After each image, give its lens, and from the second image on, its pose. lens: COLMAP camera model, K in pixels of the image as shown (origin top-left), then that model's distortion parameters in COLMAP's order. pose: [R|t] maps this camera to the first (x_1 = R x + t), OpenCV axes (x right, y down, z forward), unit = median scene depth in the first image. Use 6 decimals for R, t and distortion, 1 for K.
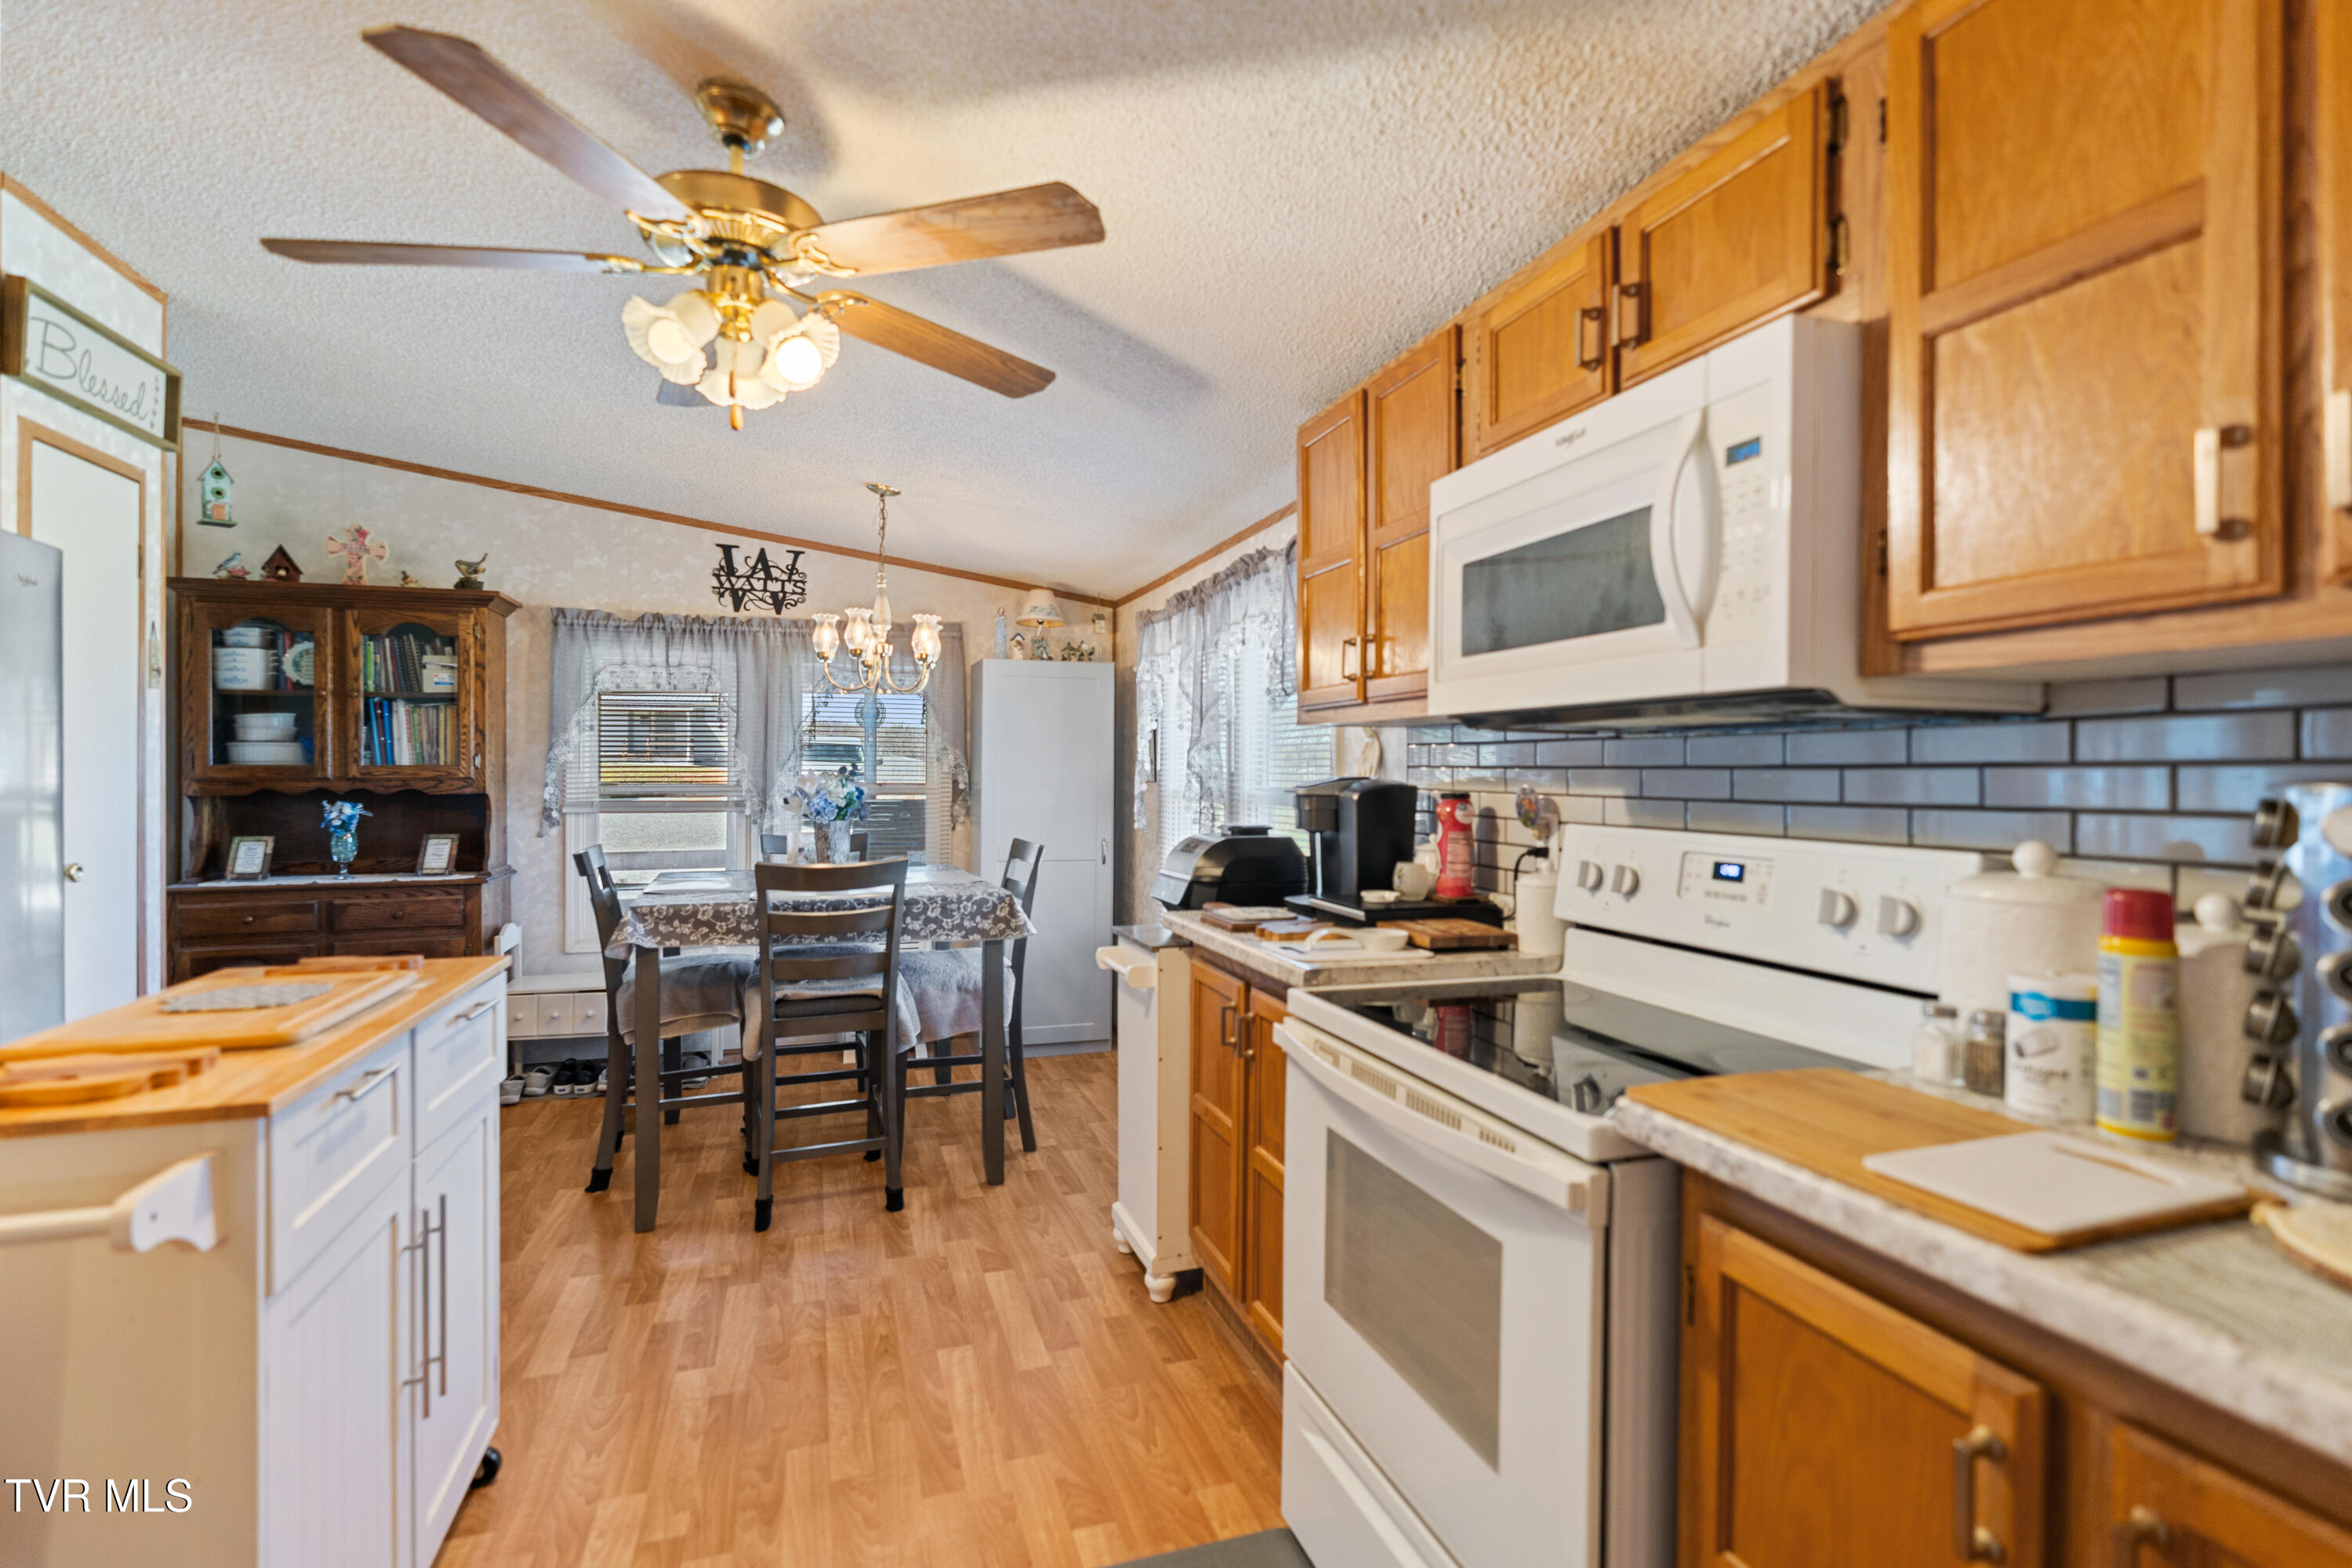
lens RADIAL K [[1085.1, 0, 1176.0], [0, 1085.1, 784.0], [0, 0, 1]] dist [0.000432, 0.000189]
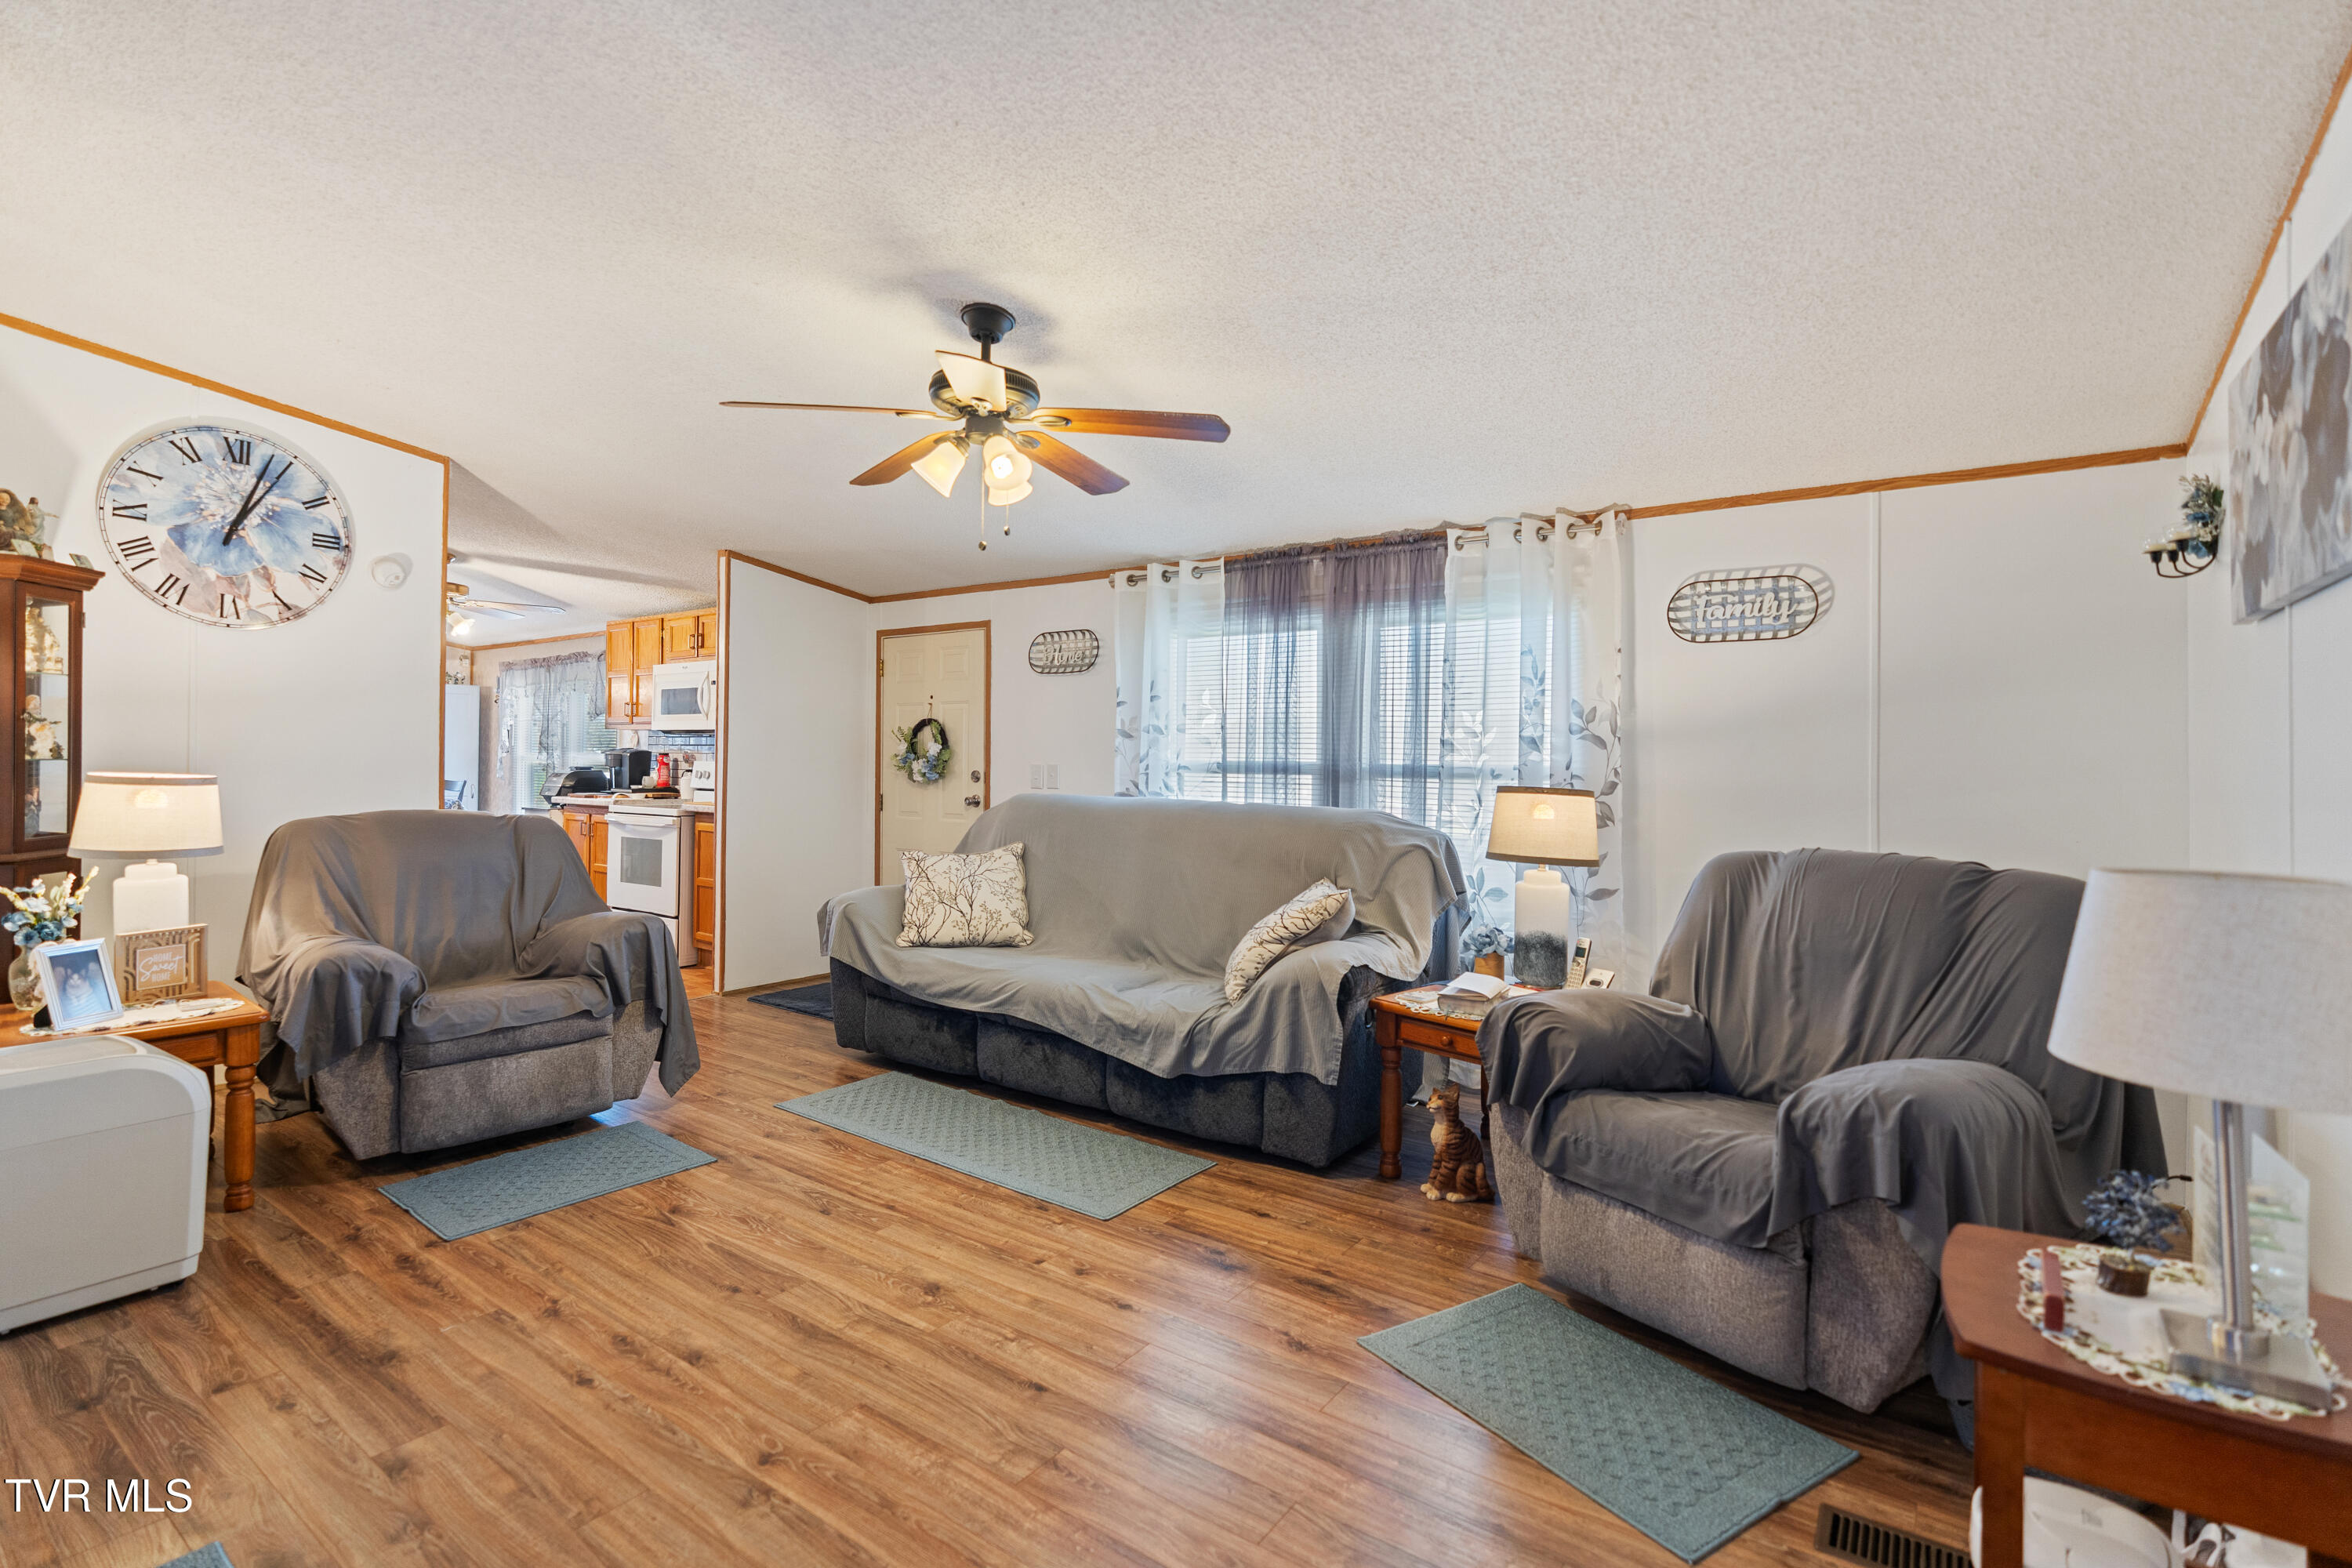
lens RADIAL K [[1112.5, 0, 1164.5], [0, 1112.5, 750.5], [0, 0, 1]] dist [-0.003919, 0.000017]
pose [[0.813061, 0.008720, 0.582114, -0.308064], [-0.000399, 0.999896, -0.014420, 0.032674], [-0.582179, 0.011492, 0.812979, -1.735616]]
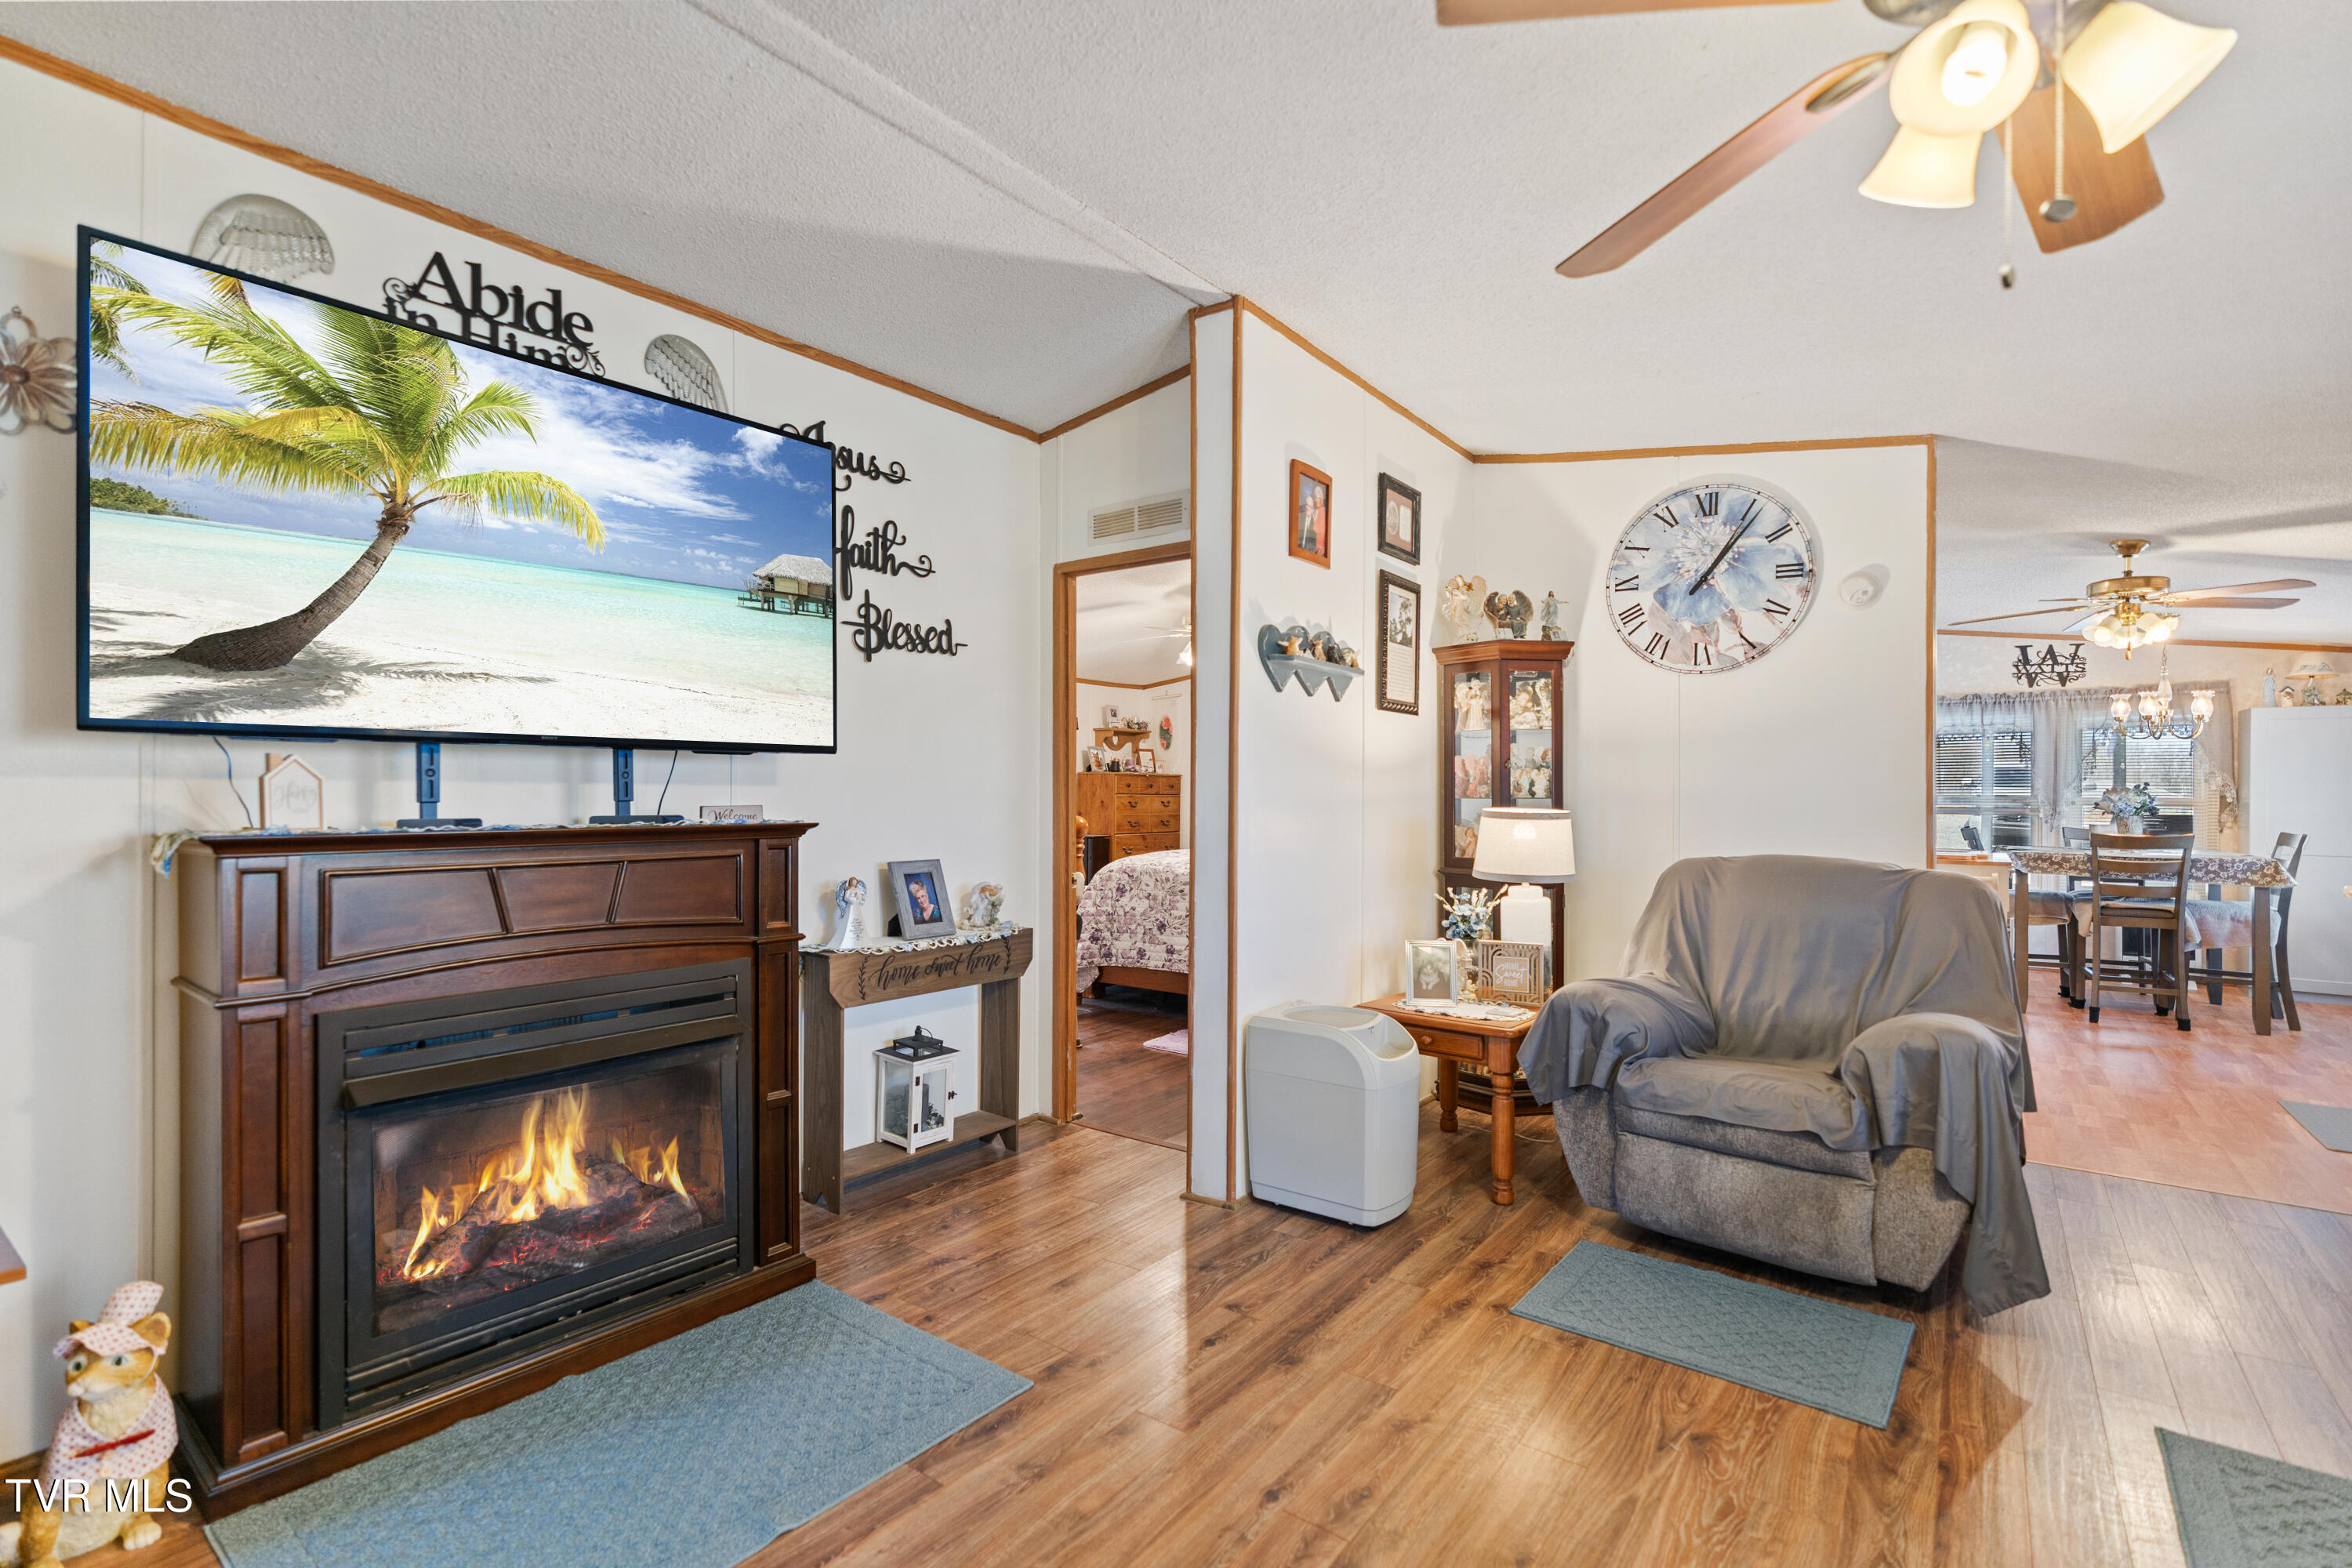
lens RADIAL K [[1078.0, 0, 1164.0], [0, 1078.0, 787.1], [0, 0, 1]] dist [-0.000054, 0.000648]
pose [[0.572120, -0.003775, -0.820161, 0.232620], [-0.014297, 0.999792, -0.014575, 0.038262], [0.820045, 0.020065, 0.571947, -1.366764]]
